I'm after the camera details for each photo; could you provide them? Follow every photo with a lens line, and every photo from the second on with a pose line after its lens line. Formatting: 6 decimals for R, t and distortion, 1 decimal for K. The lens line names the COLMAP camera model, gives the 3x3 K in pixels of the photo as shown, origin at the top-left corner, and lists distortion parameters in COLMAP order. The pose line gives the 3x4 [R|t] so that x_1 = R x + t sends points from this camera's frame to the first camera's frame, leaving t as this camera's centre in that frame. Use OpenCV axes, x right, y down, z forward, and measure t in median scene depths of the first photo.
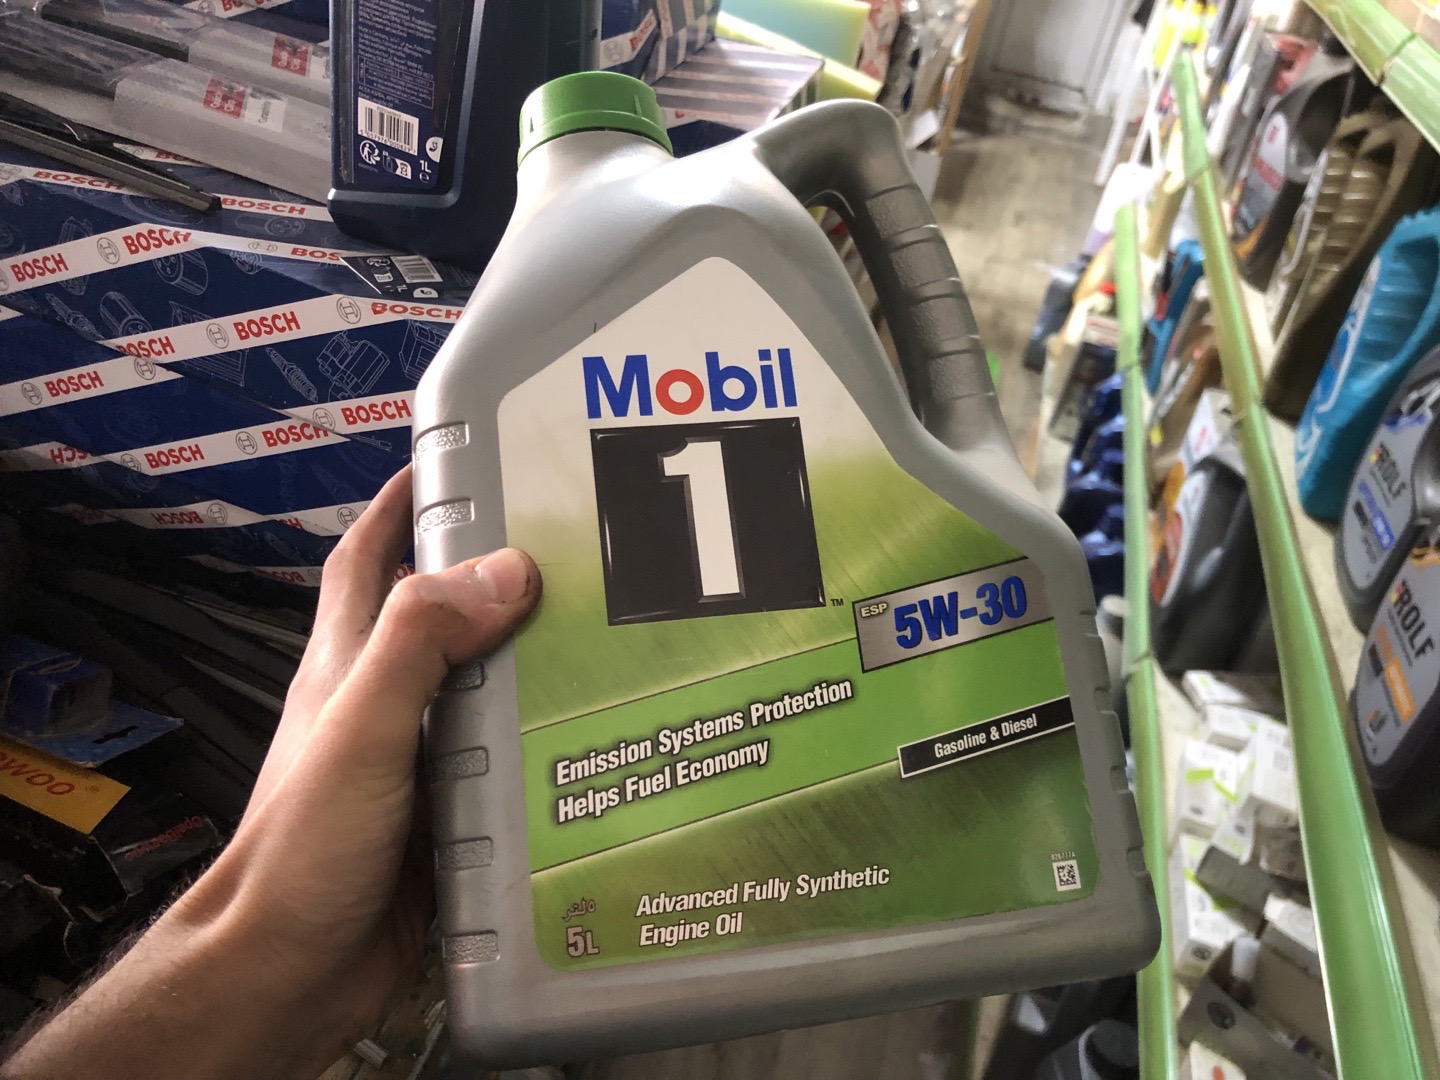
lens RADIAL K [[1224.8, 0, 712.8], [0, 1224.8, 529.8], [0, 0, 1]] dist [-0.004335, 0.029848]
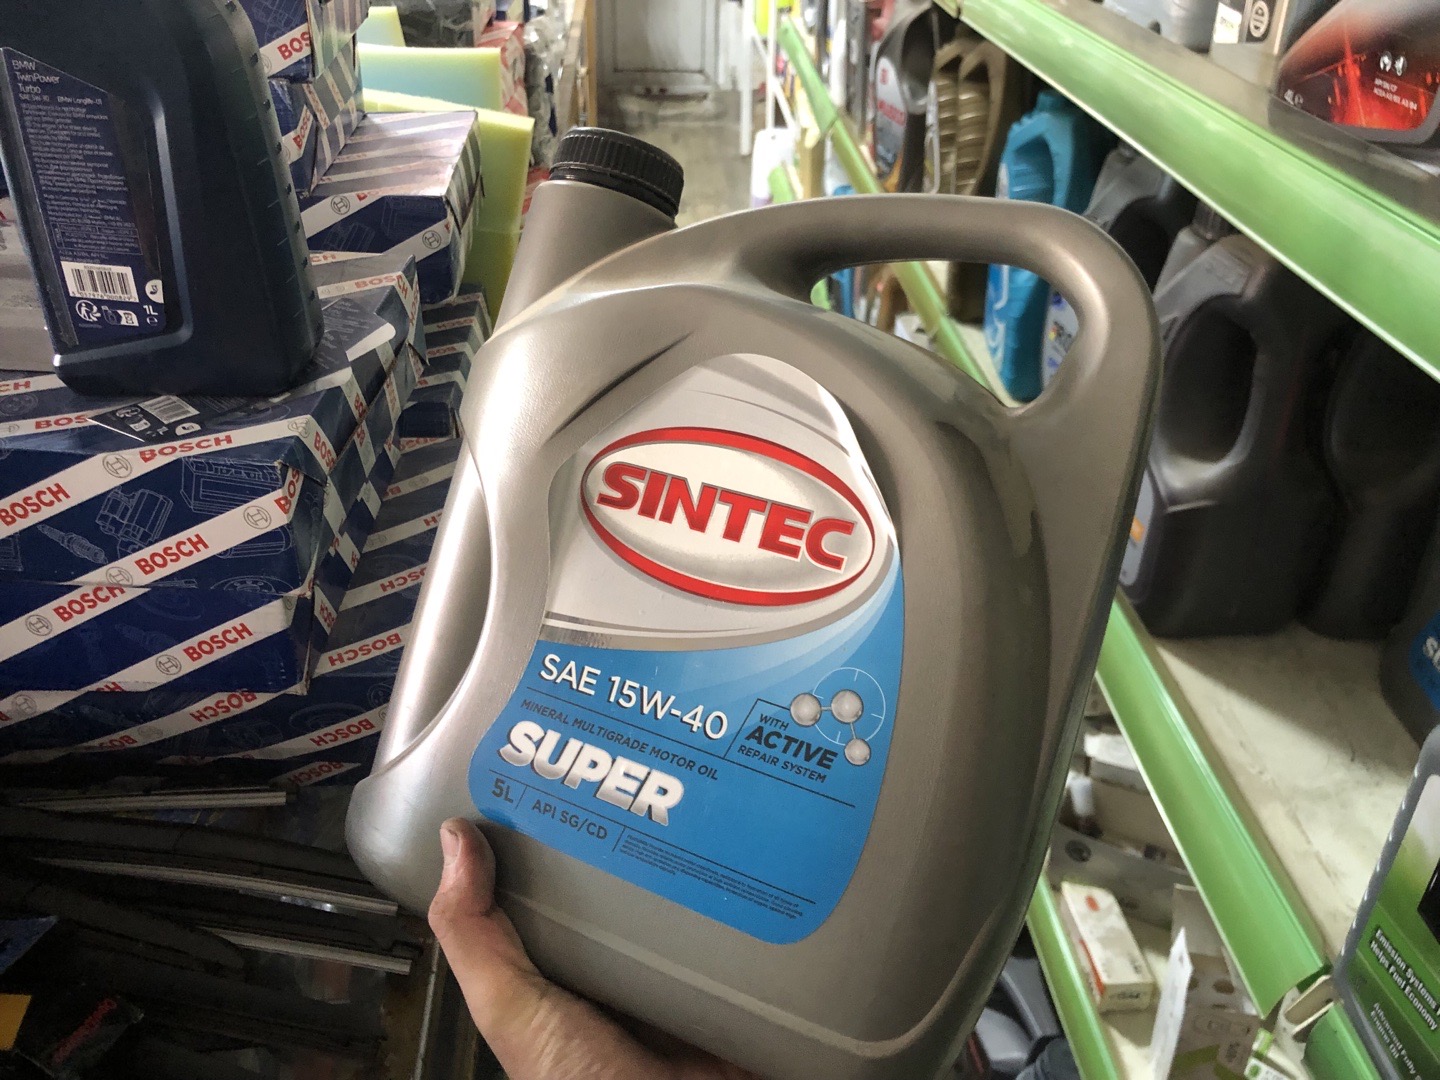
lens RADIAL K [[1224.8, 0, 718.1], [0, 1224.8, 534.5], [0, 0, 1]] dist [-0.004335, 0.029848]
pose [[0.935156, -0.297211, 0.192742, -0.020458], [0.299270, 0.953979, 0.019034, 0.002262], [-0.189529, 0.039882, 0.981065, -0.040587]]
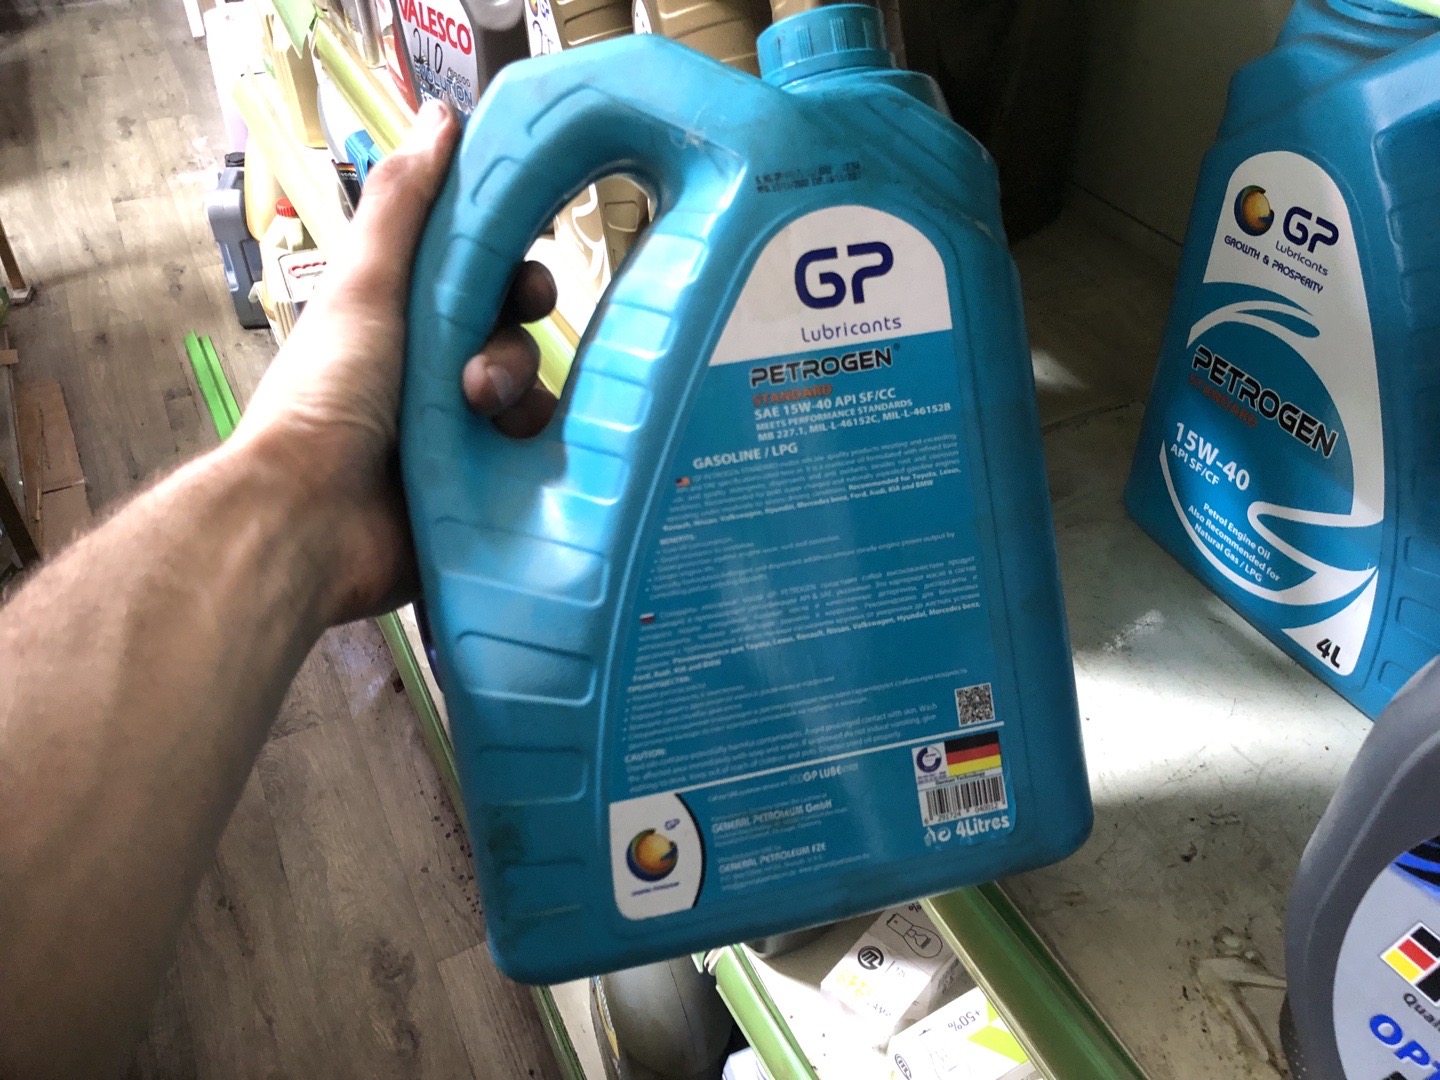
lens RADIAL K [[1224.8, 0, 725.2], [0, 1224.8, 543.1], [0, 0, 1]] dist [-0.004335, 0.029848]
pose [[0.731542, -0.541872, 0.413788, 0.313794], [0.474247, 0.840449, 0.262173, -0.282370], [-0.489832, 0.004448, 0.871805, 0.738442]]
